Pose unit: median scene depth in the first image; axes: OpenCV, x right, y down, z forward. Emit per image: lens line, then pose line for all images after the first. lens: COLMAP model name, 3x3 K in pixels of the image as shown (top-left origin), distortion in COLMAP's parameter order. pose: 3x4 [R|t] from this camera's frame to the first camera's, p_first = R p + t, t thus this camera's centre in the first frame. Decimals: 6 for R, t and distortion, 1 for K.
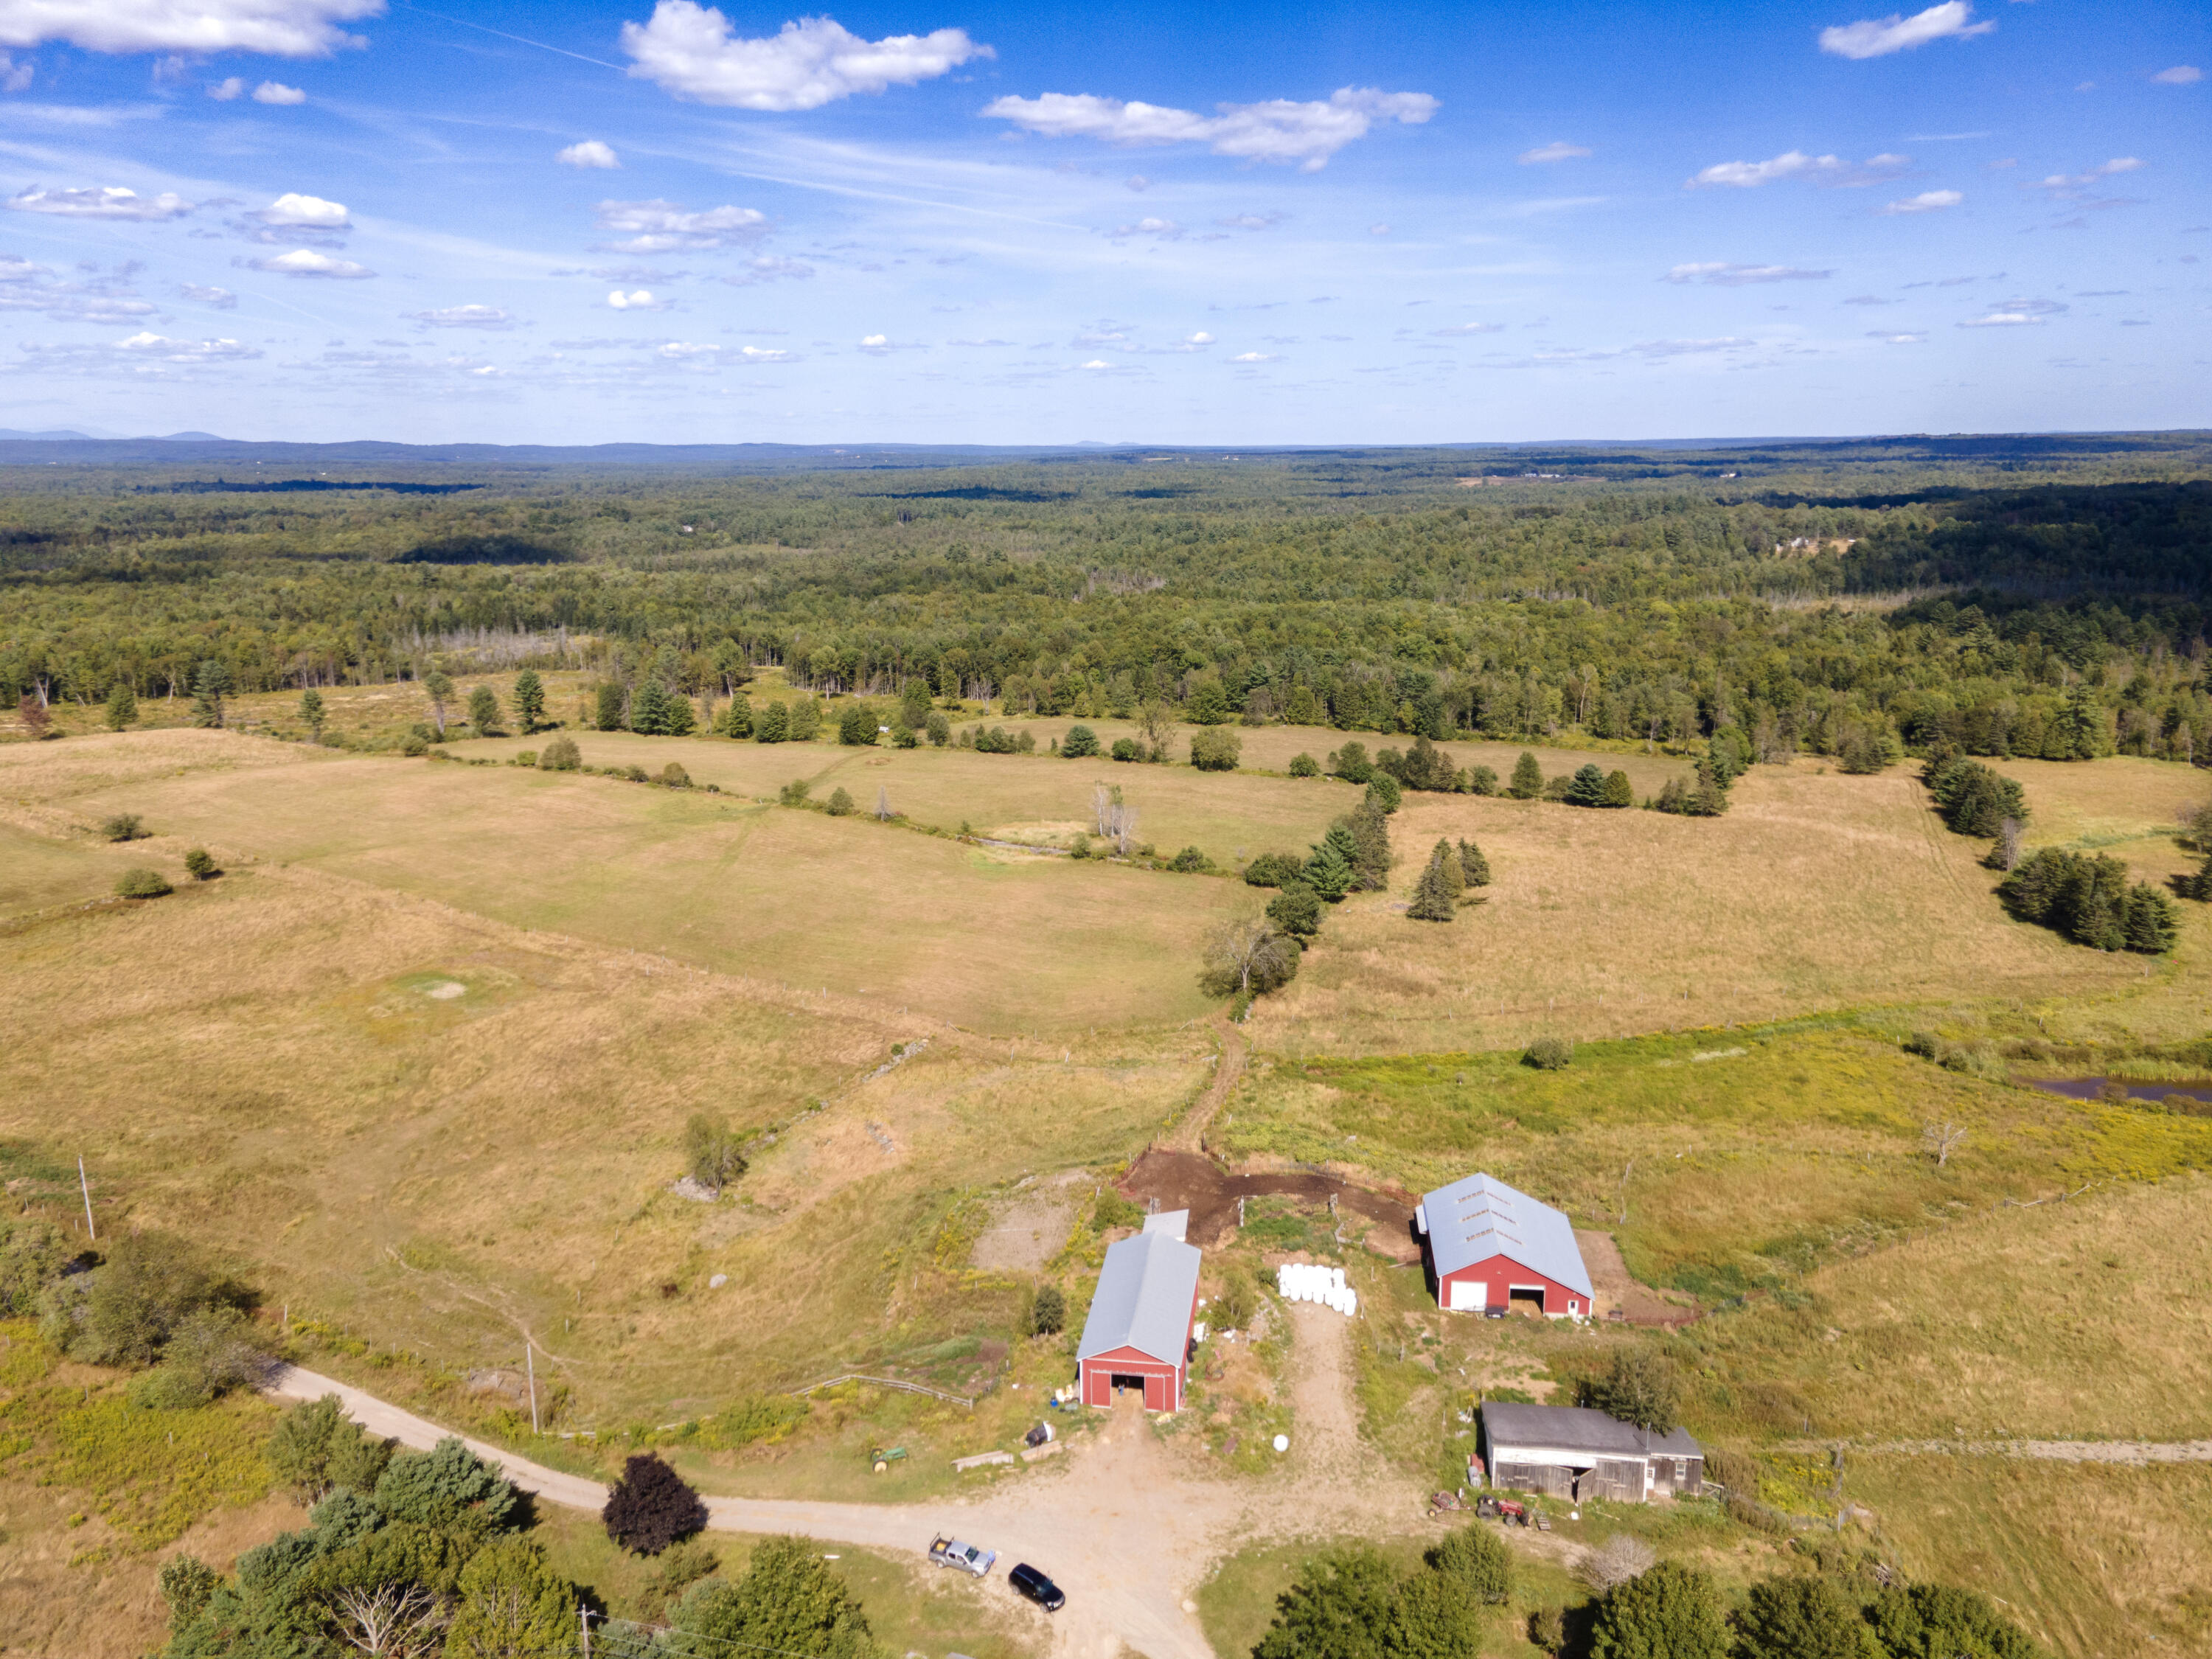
lens RADIAL K [[1594.8, 0, 1106.9], [0, 1594.8, 824.5], [0, 0, 1]] dist [0.033985, 0.022189]
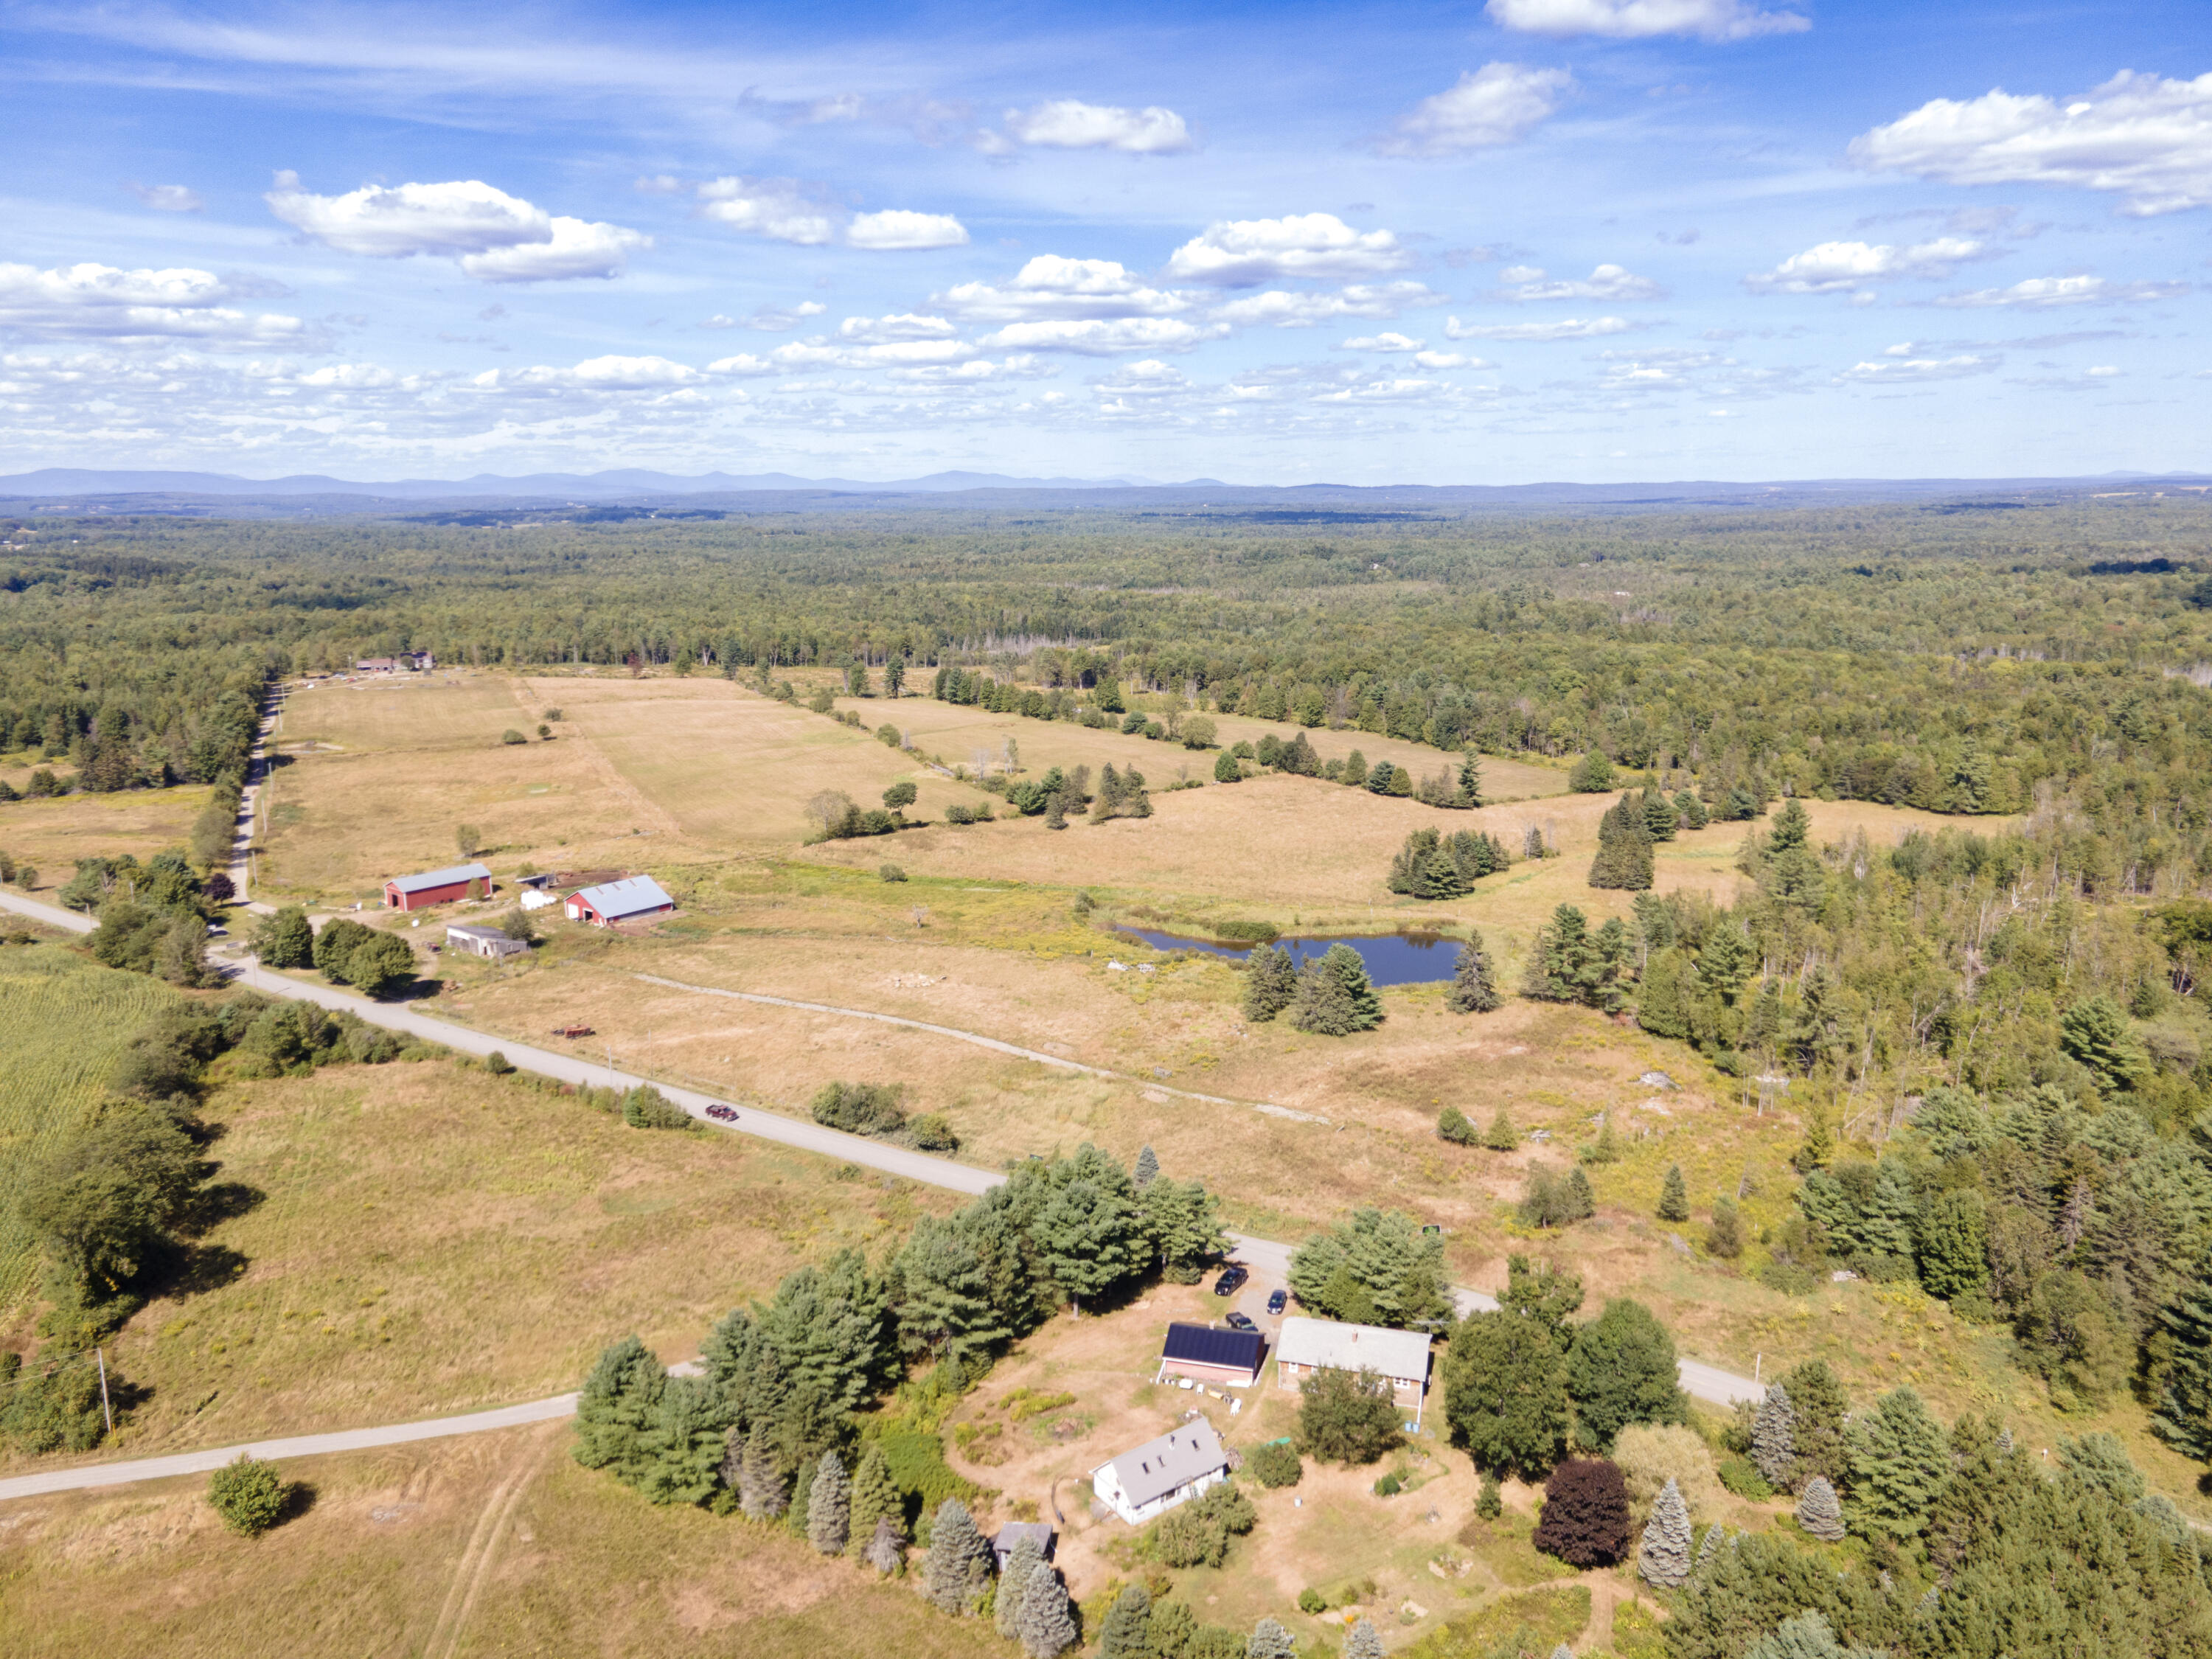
lens RADIAL K [[1594.8, 0, 1100.5], [0, 1594.8, 840.4], [0, 0, 1]] dist [0.033985, 0.022189]
pose [[0.841781, 0.115073, -0.527412, 0.994674], [-0.122367, 0.992259, 0.021190, 0.032017], [0.525768, 0.046700, 0.849345, -0.243663]]
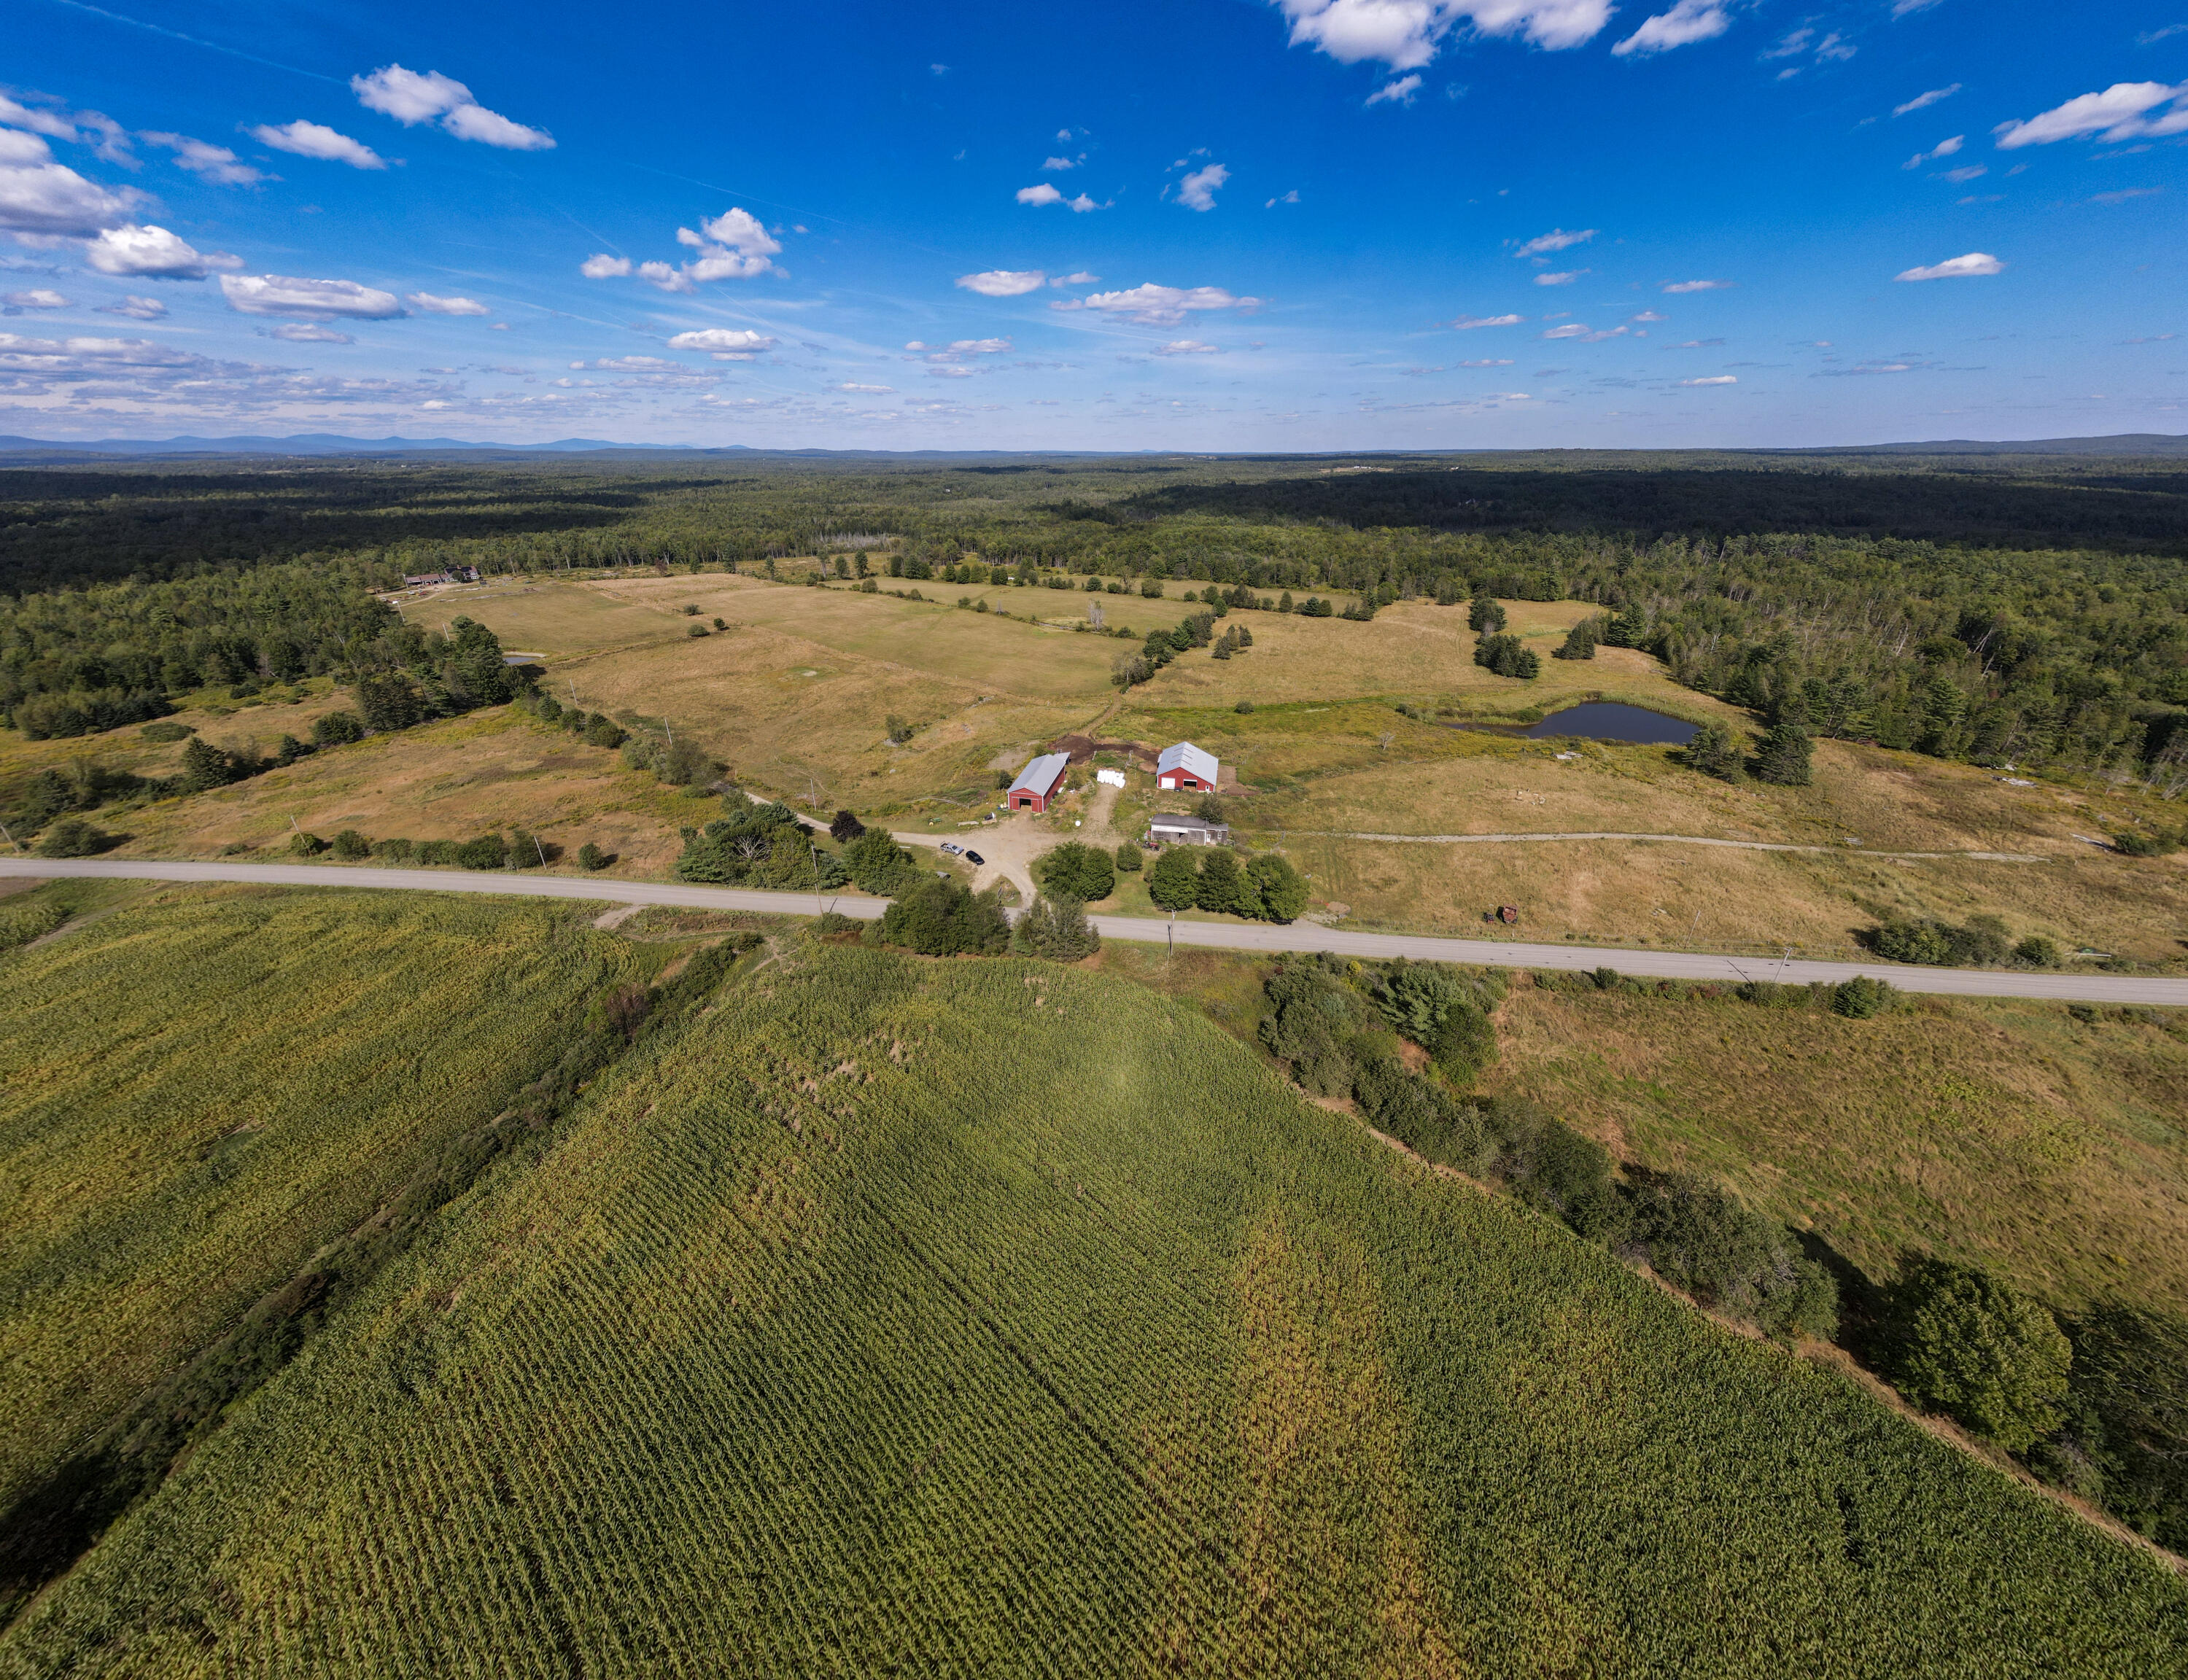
lens RADIAL K [[738.9, 0, 1092.2], [0, 738.9, 734.6], [0, 0, 1]] dist [0.008630, -0.001329]
pose [[0.996706, 0.033078, -0.074049, 0.094998], [-0.023012, 0.990865, 0.132883, 0.029086], [0.077768, -0.130741, 0.988362, -0.094502]]
